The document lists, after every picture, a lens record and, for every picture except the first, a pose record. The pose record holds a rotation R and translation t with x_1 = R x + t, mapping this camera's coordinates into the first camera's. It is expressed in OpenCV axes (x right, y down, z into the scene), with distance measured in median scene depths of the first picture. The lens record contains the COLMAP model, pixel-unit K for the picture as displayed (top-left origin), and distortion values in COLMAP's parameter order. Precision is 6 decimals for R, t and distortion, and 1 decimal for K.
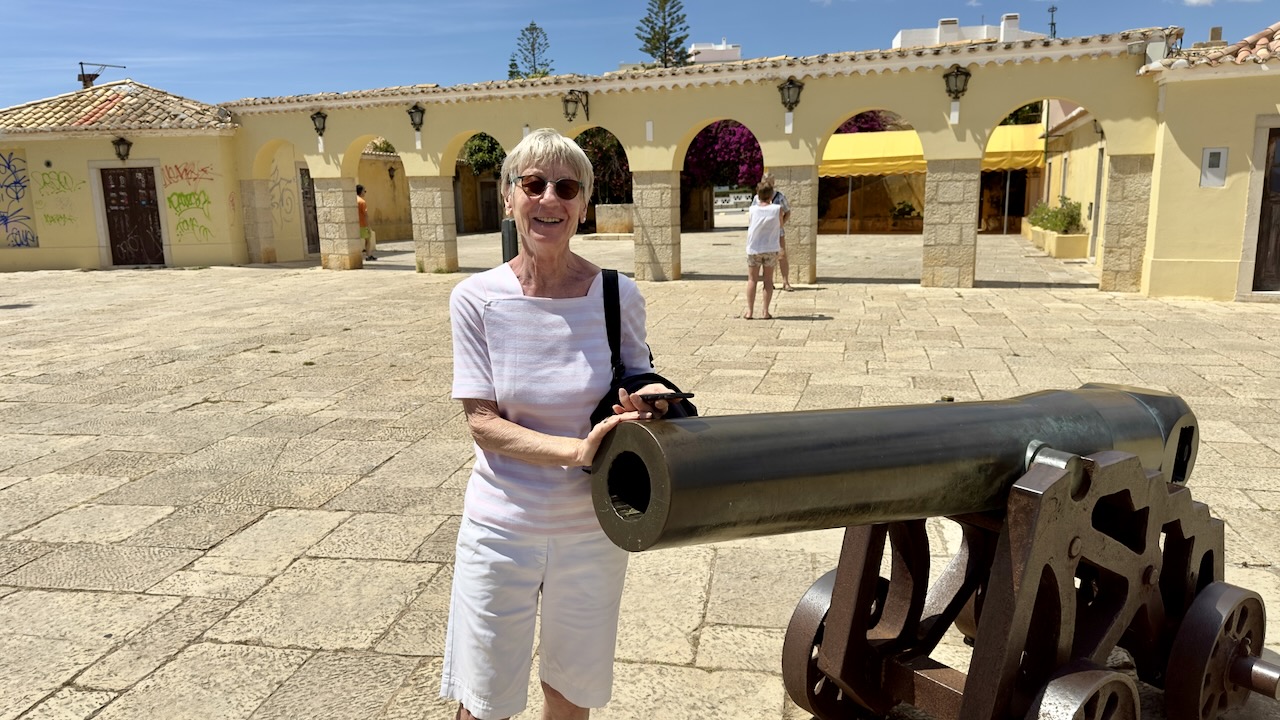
lens RADIAL K [[911.5, 0, 640.0], [0, 911.5, 360.0], [0, 0, 1]] dist [0.048193, -0.002709]
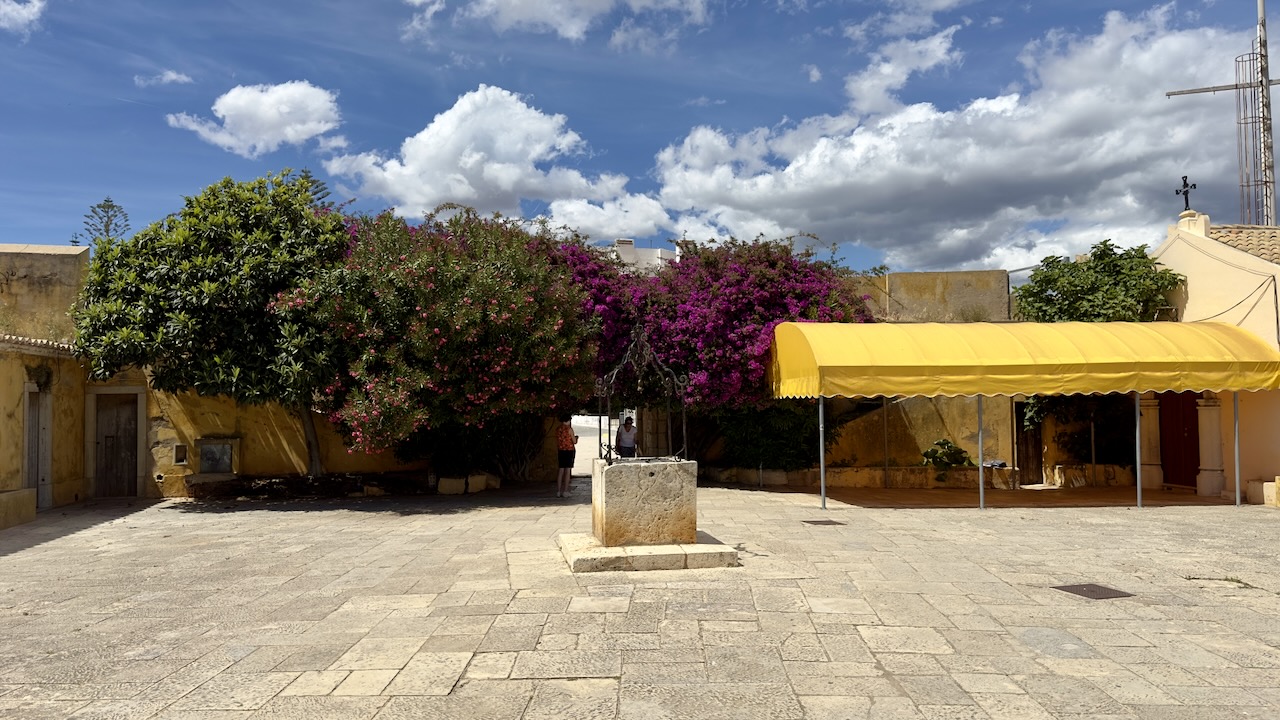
lens RADIAL K [[911.5, 0, 640.0], [0, 911.5, 360.0], [0, 0, 1]] dist [0.048193, -0.002709]
pose [[0.905474, 0.033631, 0.423066, -0.142706], [0.065861, 0.973643, -0.218359, -0.104415], [-0.419259, 0.225582, 0.879394, 0.537240]]
